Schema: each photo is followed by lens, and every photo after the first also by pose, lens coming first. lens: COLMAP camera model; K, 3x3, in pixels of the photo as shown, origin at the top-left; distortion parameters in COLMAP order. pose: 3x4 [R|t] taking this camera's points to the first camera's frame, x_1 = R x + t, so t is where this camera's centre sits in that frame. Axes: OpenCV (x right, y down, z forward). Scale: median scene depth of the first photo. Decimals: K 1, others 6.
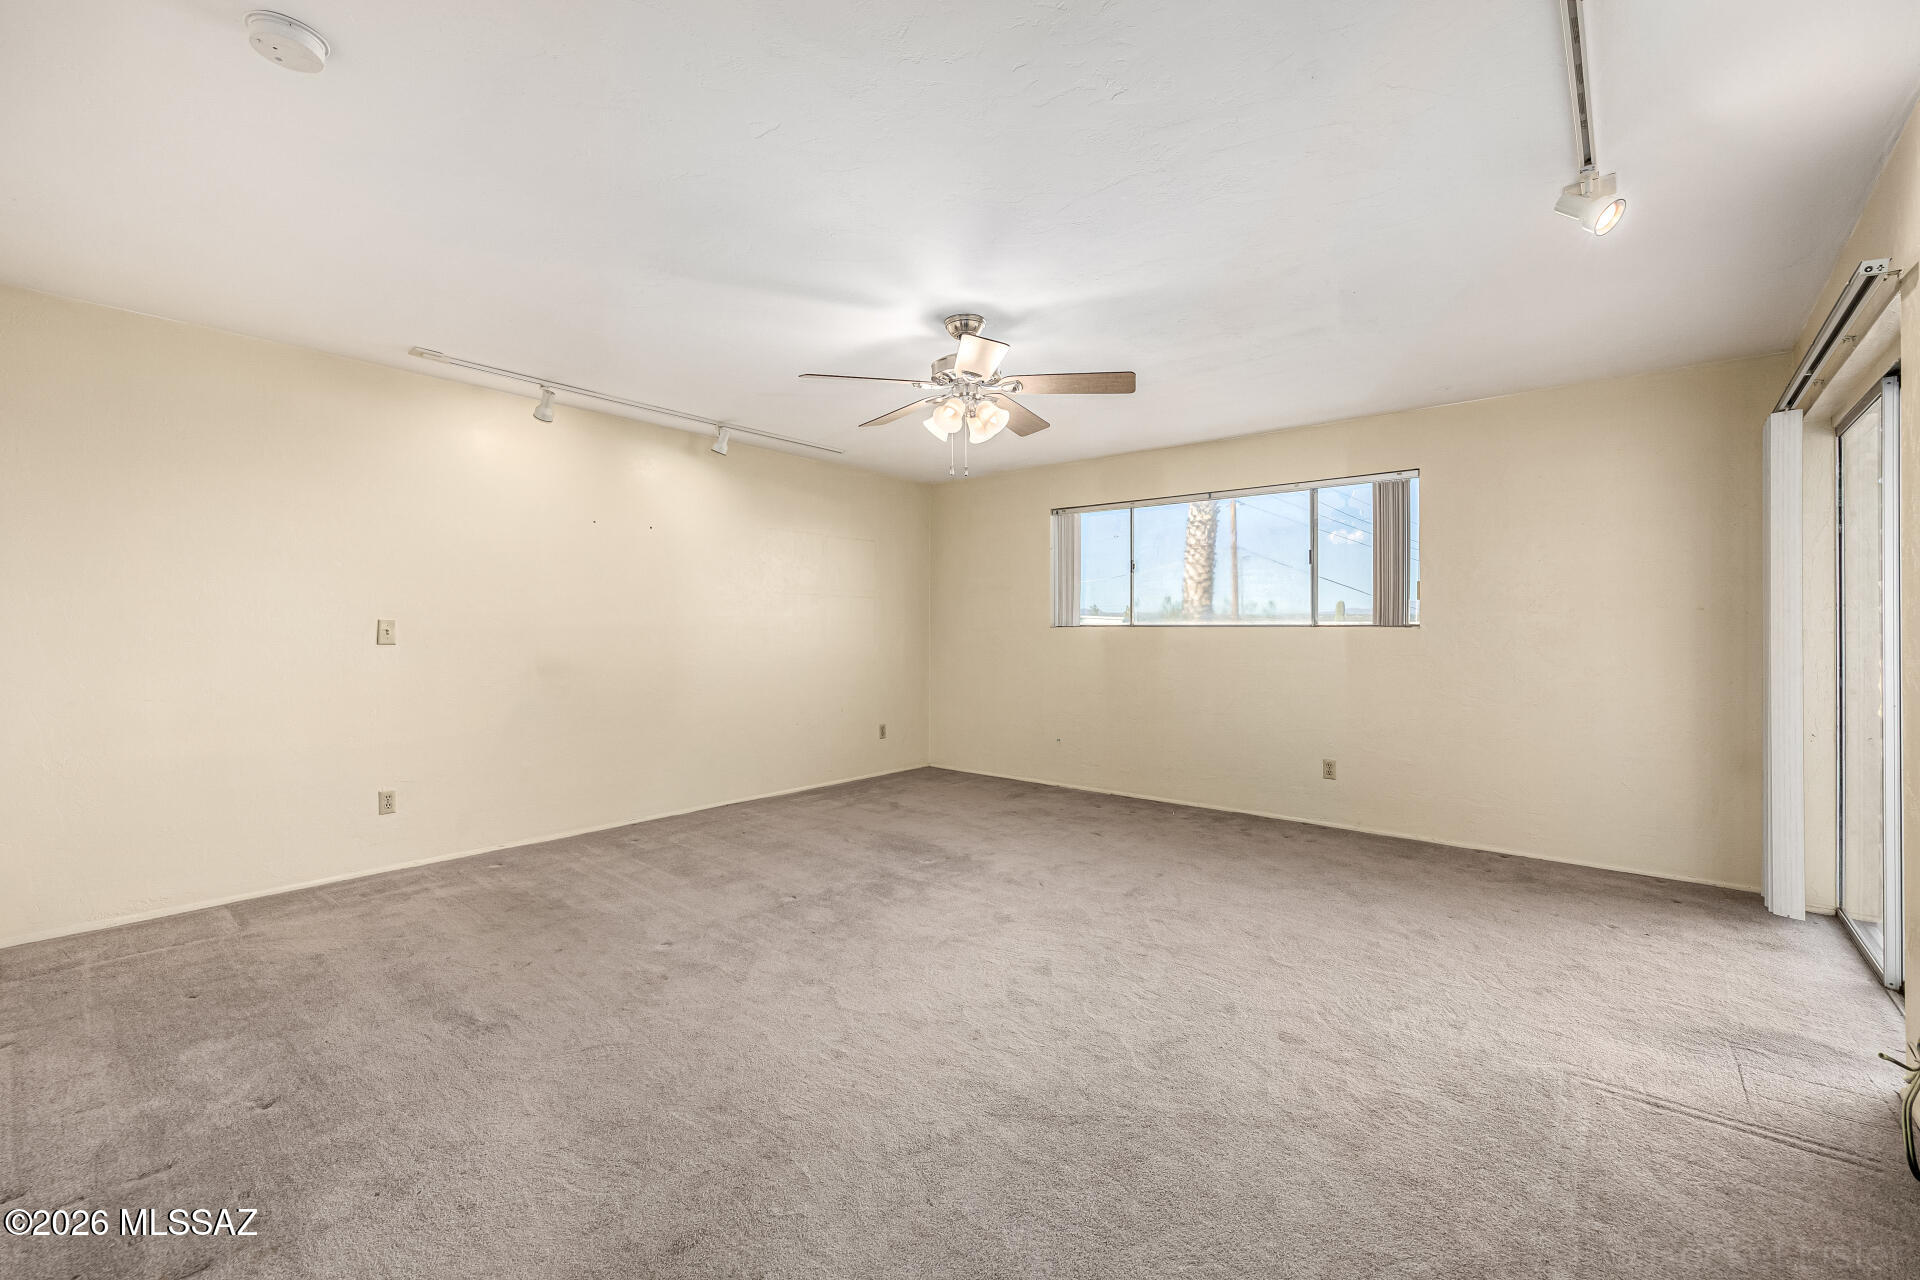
lens RADIAL K [[814.9, 0, 951.0], [0, 814.9, 630.3], [0, 0, 1]] dist [0.000581, -0.000077]
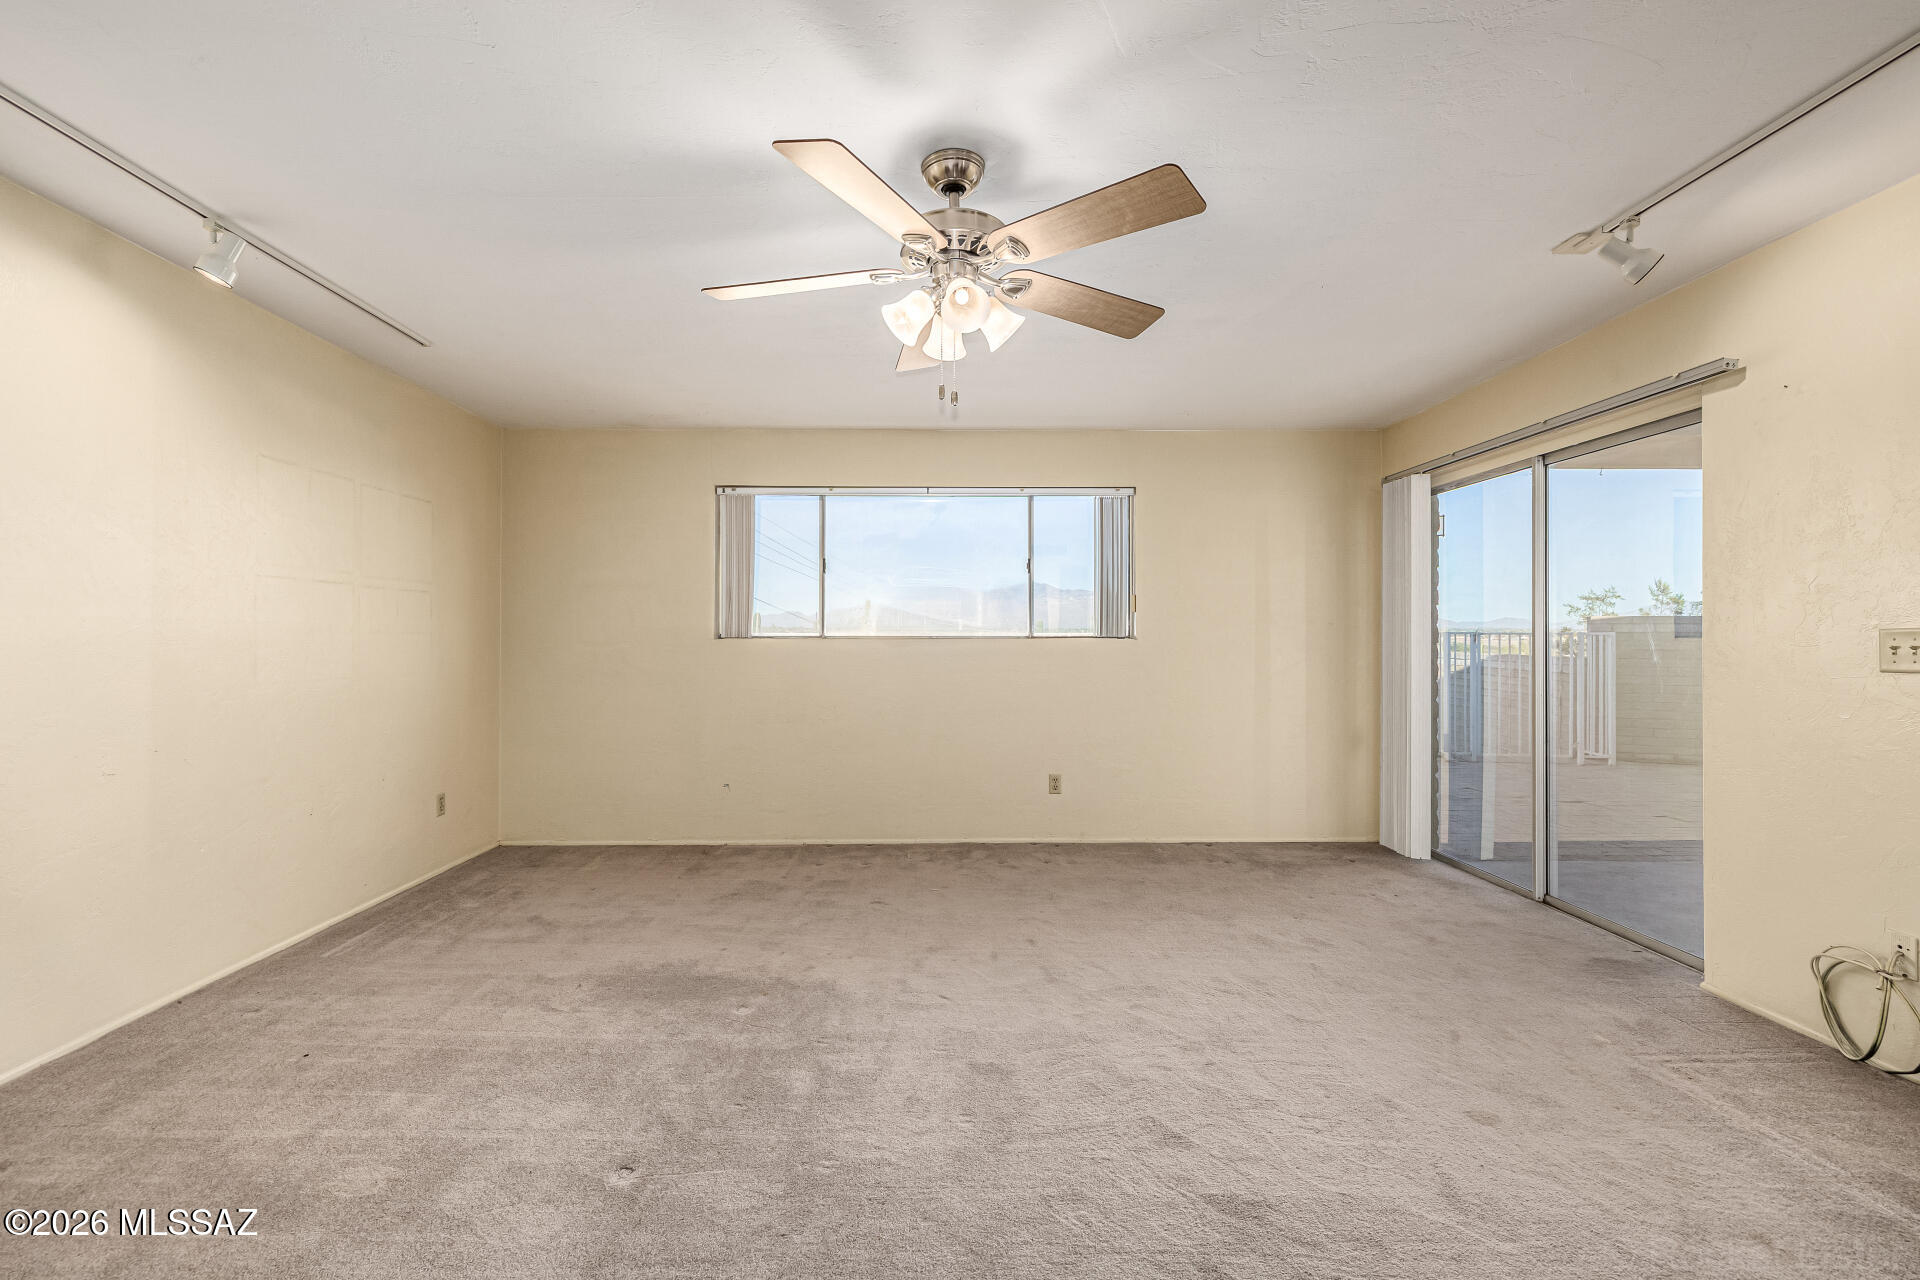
lens RADIAL K [[814.9, 0, 961.4], [0, 814.9, 635.5], [0, 0, 1]] dist [0.000581, -0.000077]
pose [[0.747146, 0.001784, 0.664657, -0.326114], [0.003210, 0.999975, -0.006292, -0.002318], [-0.664652, 0.006835, 0.747122, 0.413143]]
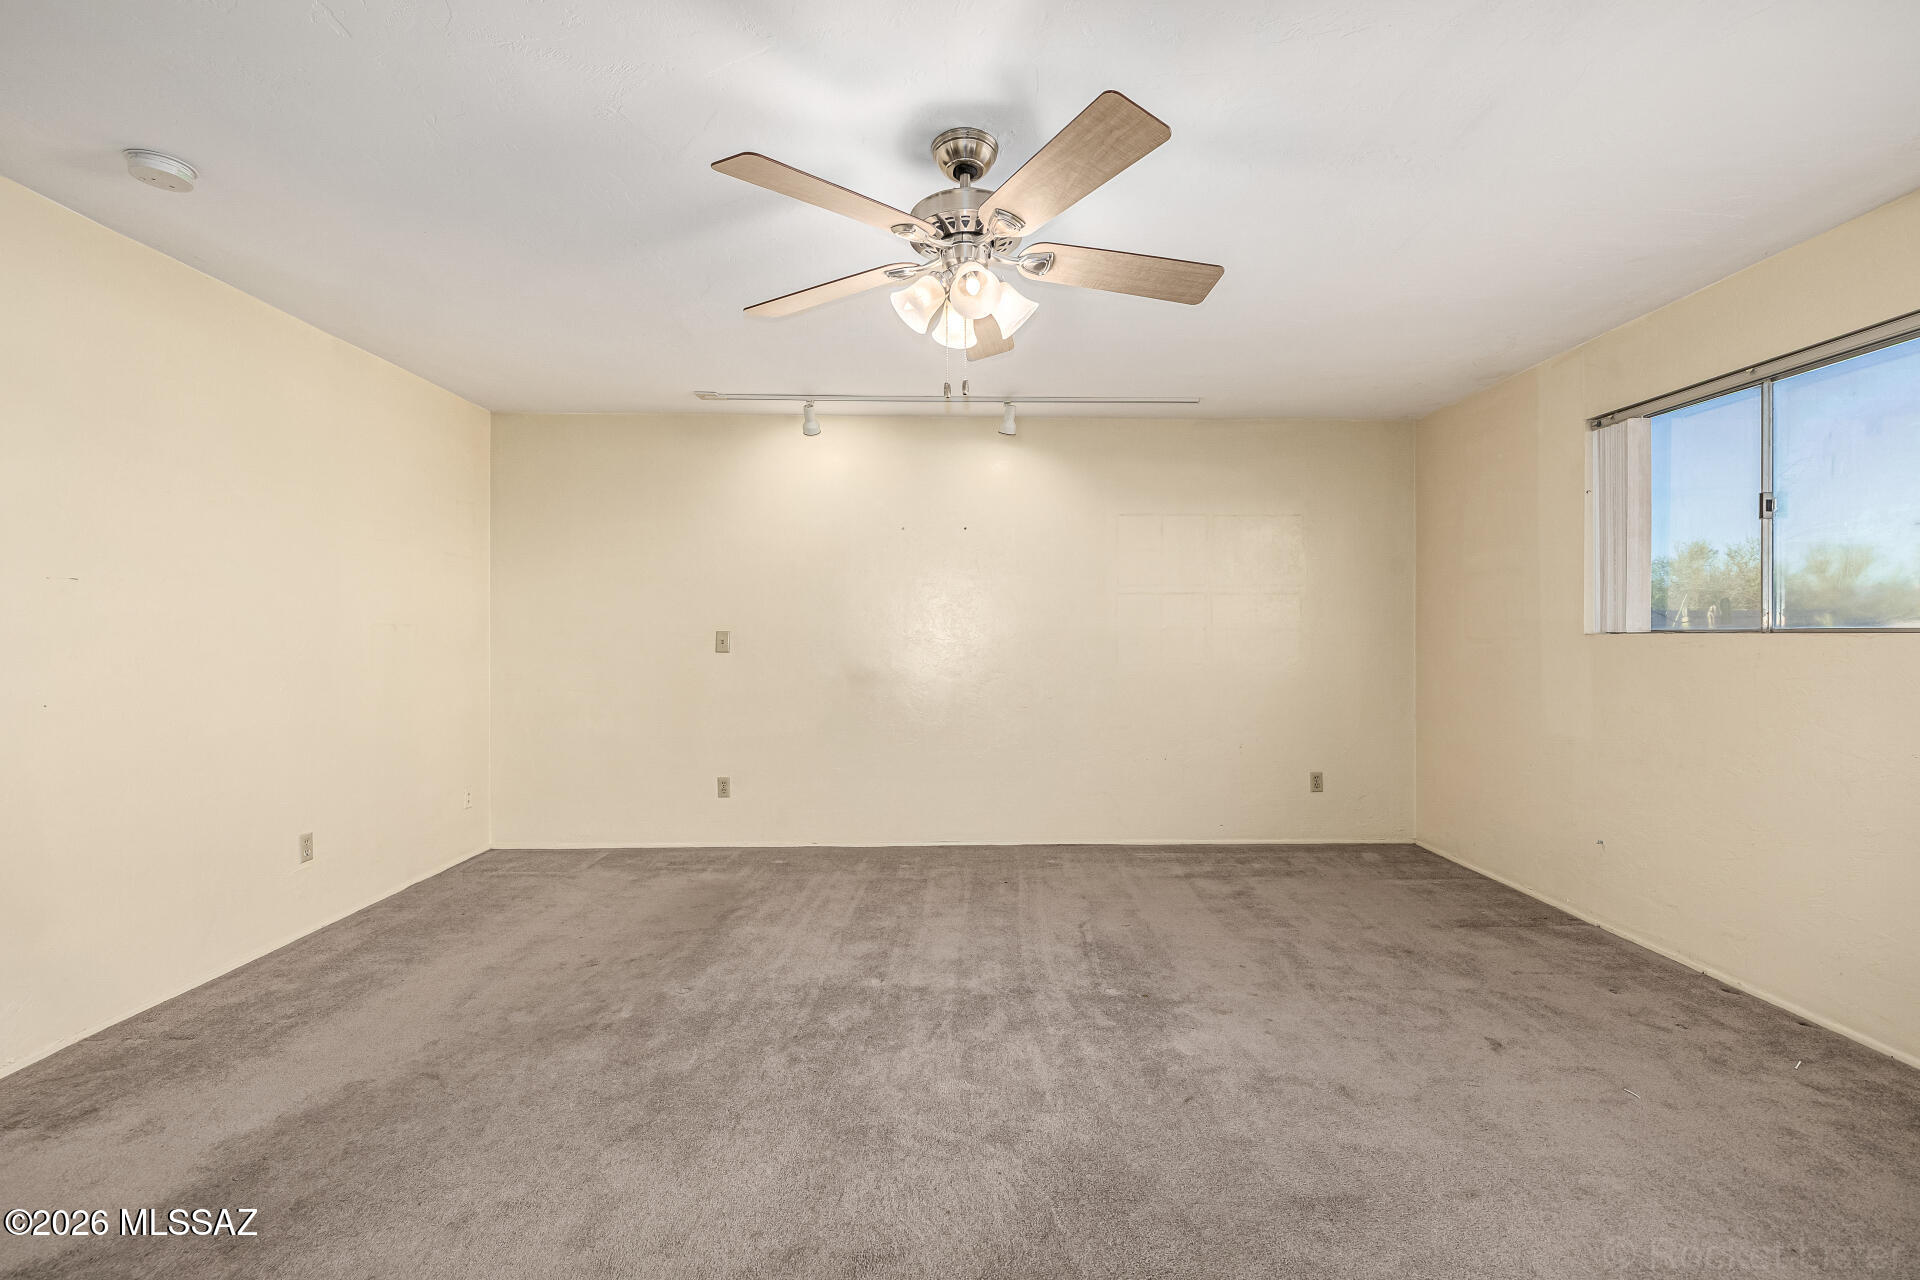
lens RADIAL K [[814.9, 0, 949.9], [0, 814.9, 636.8], [0, 0, 1]] dist [0.000581, -0.000077]
pose [[0.652408, 0.001000, -0.757867, 0.390108], [0.000368, 0.999999, 0.001636, -0.005903], [0.757868, -0.001346, 0.652407, 0.467902]]
